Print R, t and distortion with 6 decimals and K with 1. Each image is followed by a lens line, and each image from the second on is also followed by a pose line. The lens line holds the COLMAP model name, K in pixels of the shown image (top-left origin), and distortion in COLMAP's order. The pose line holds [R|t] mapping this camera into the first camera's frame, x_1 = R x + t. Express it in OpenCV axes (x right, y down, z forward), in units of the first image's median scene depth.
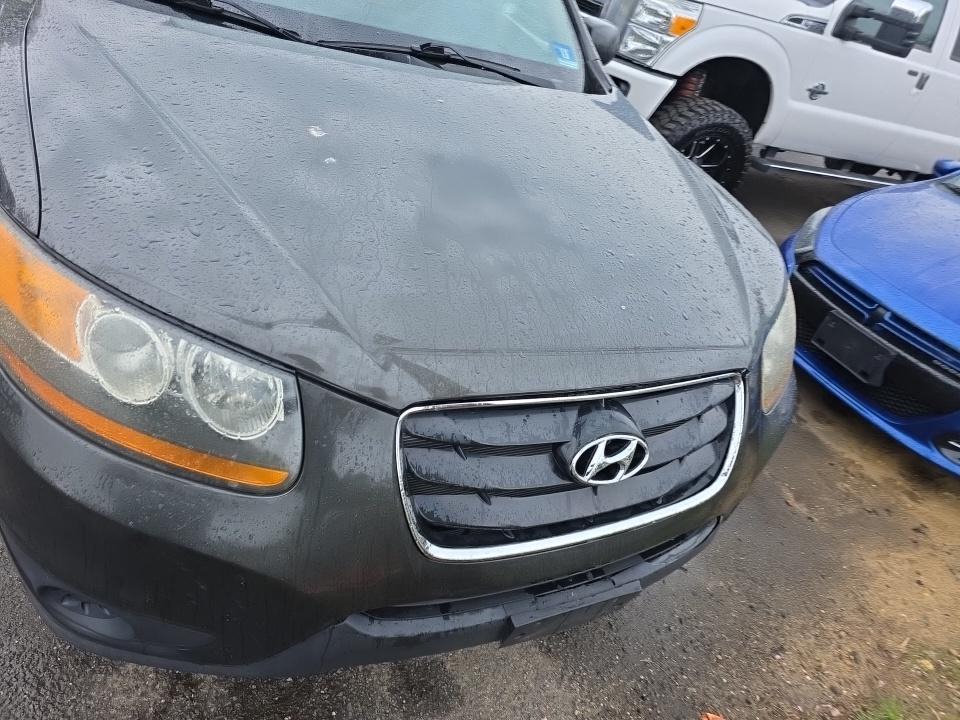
lens RADIAL K [[664.7, 0, 480.0], [0, 664.7, 360.0], [0, 0, 1]] dist [-0.003799, -0.008055]
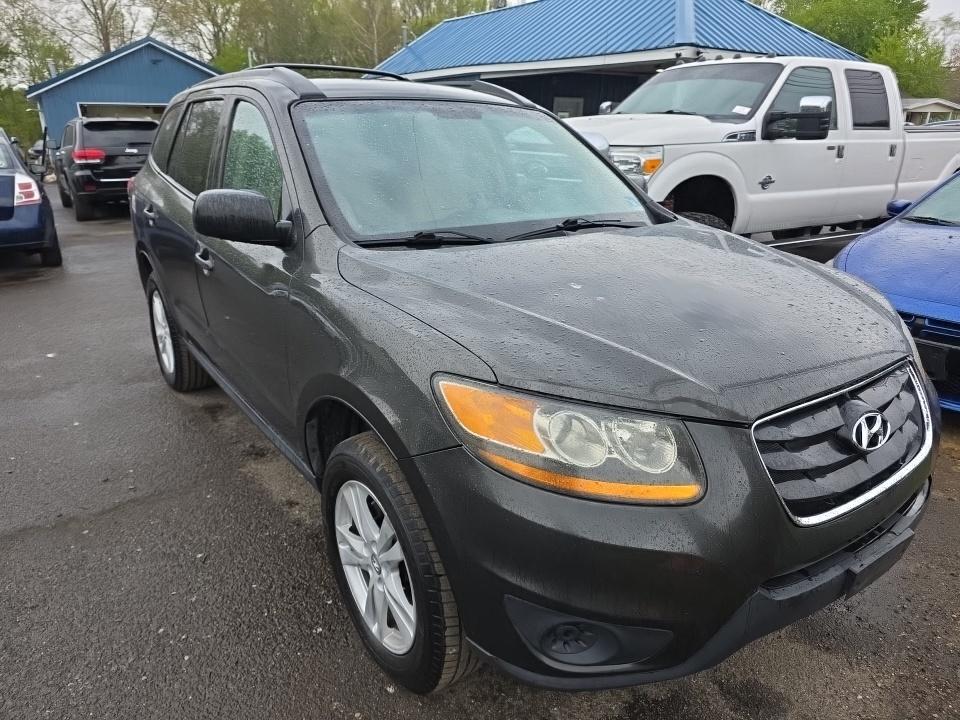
lens RADIAL K [[664.7, 0, 480.0], [0, 664.7, 360.0], [0, 0, 1]] dist [-0.003799, -0.008055]
pose [[0.955128, -0.289472, 0.062737, -0.544698], [0.296048, 0.926381, -0.232752, 0.077246], [0.009257, 0.240882, 0.970510, -0.349924]]
